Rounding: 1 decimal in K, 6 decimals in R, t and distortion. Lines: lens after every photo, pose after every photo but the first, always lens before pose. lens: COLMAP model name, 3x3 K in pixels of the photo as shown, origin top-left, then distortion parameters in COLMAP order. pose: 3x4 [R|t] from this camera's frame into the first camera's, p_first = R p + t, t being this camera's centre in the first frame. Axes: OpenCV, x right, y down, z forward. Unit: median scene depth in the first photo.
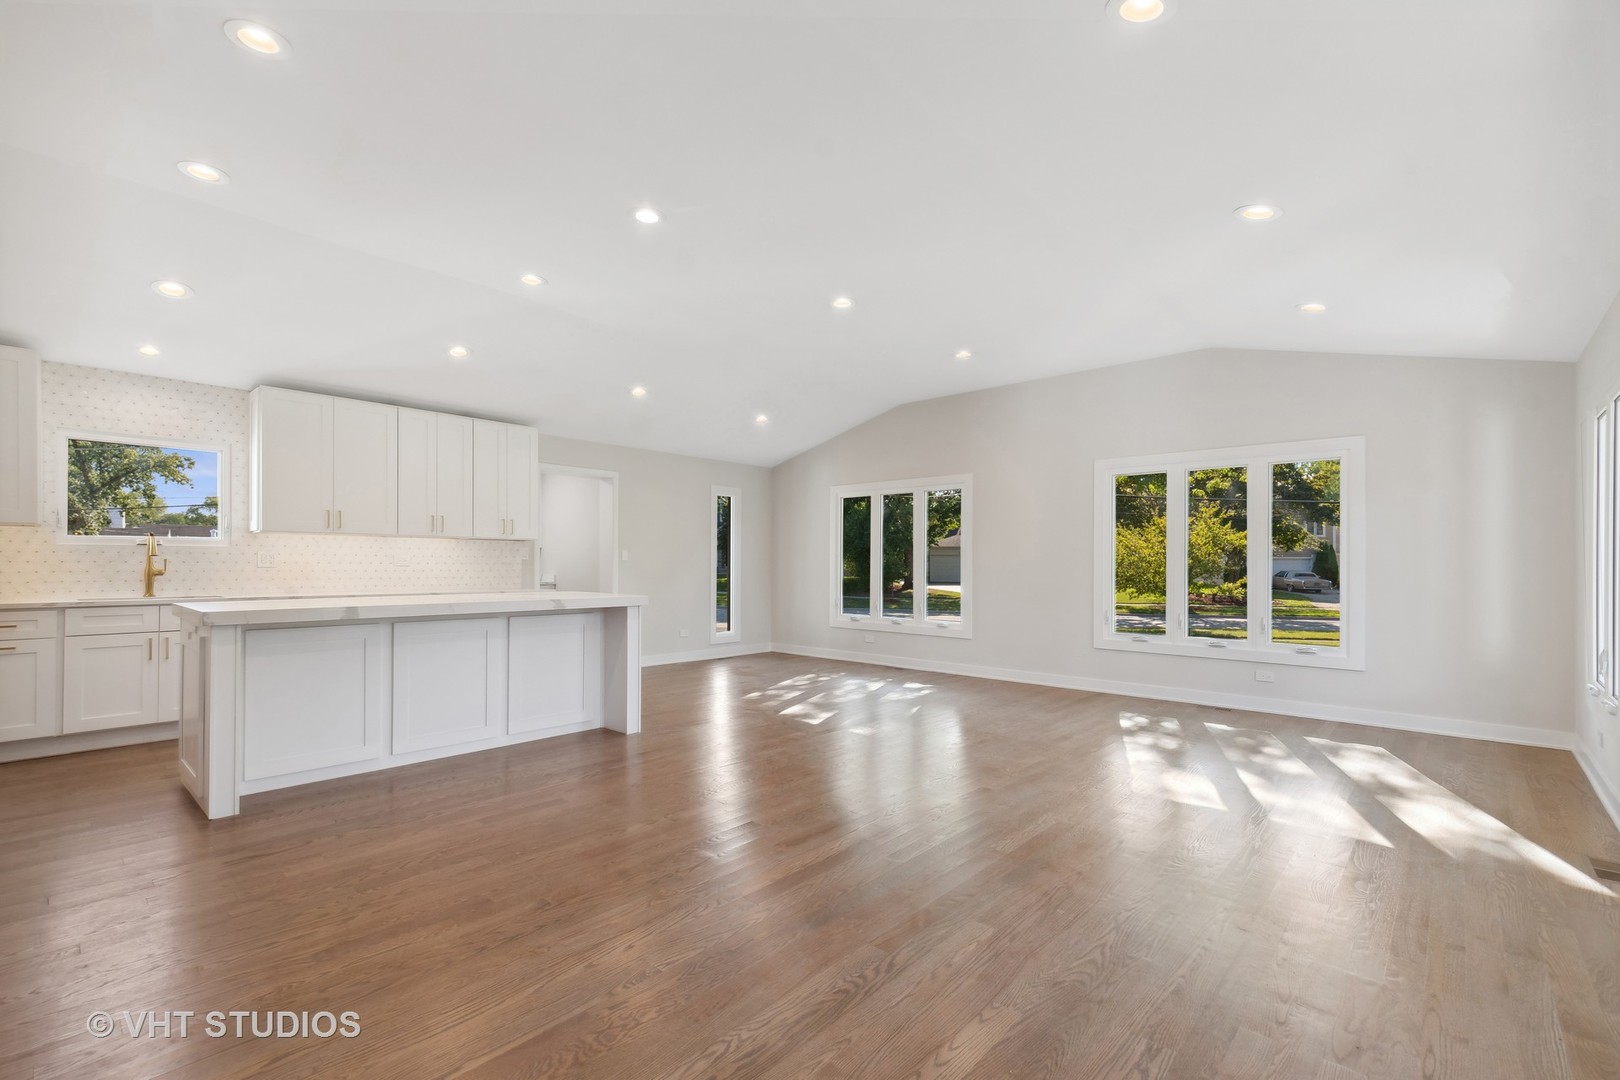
lens RADIAL K [[704.9, 0, 811.1], [0, 704.9, 558.4], [0, 0, 1]] dist [0.004133, 0.001001]
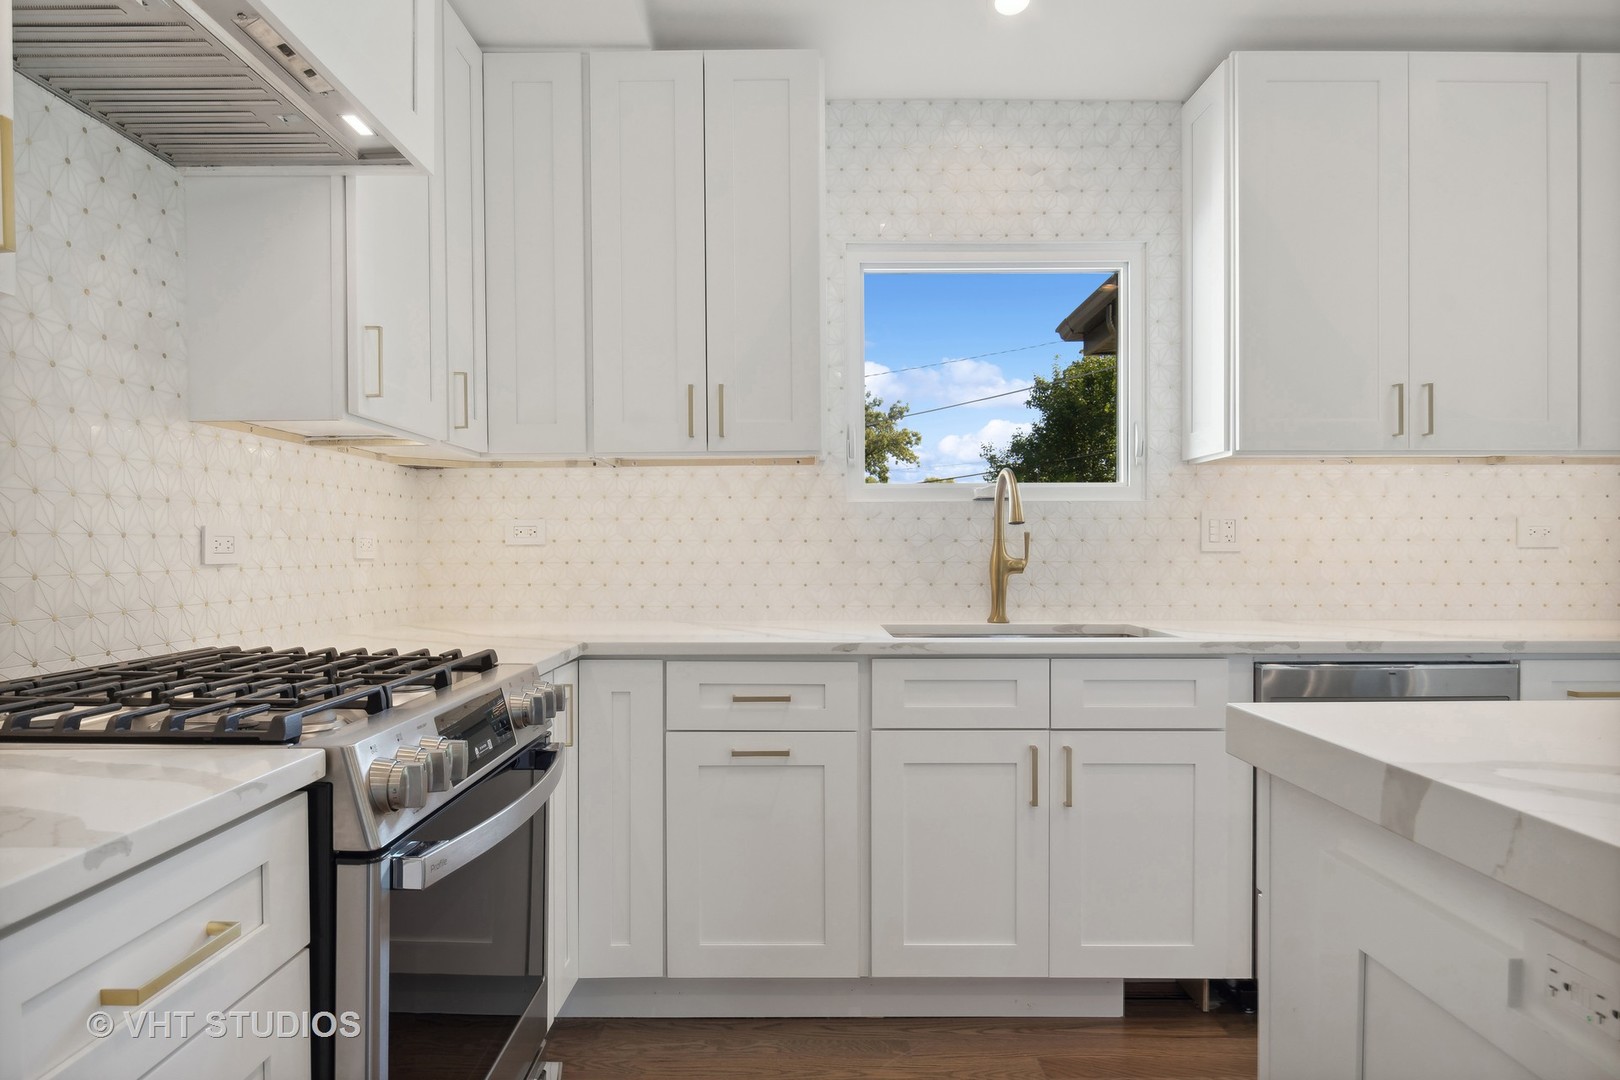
lens RADIAL K [[978.8, 0, 804.6], [0, 978.8, 543.4], [0, 0, 1]] dist [-0.003363, -0.000230]
pose [[0.676562, -0.005165, -0.736367, -0.583265], [0.005012, 0.999985, -0.002409, 0.007915], [0.736369, -0.002061, 0.676577, 0.521320]]
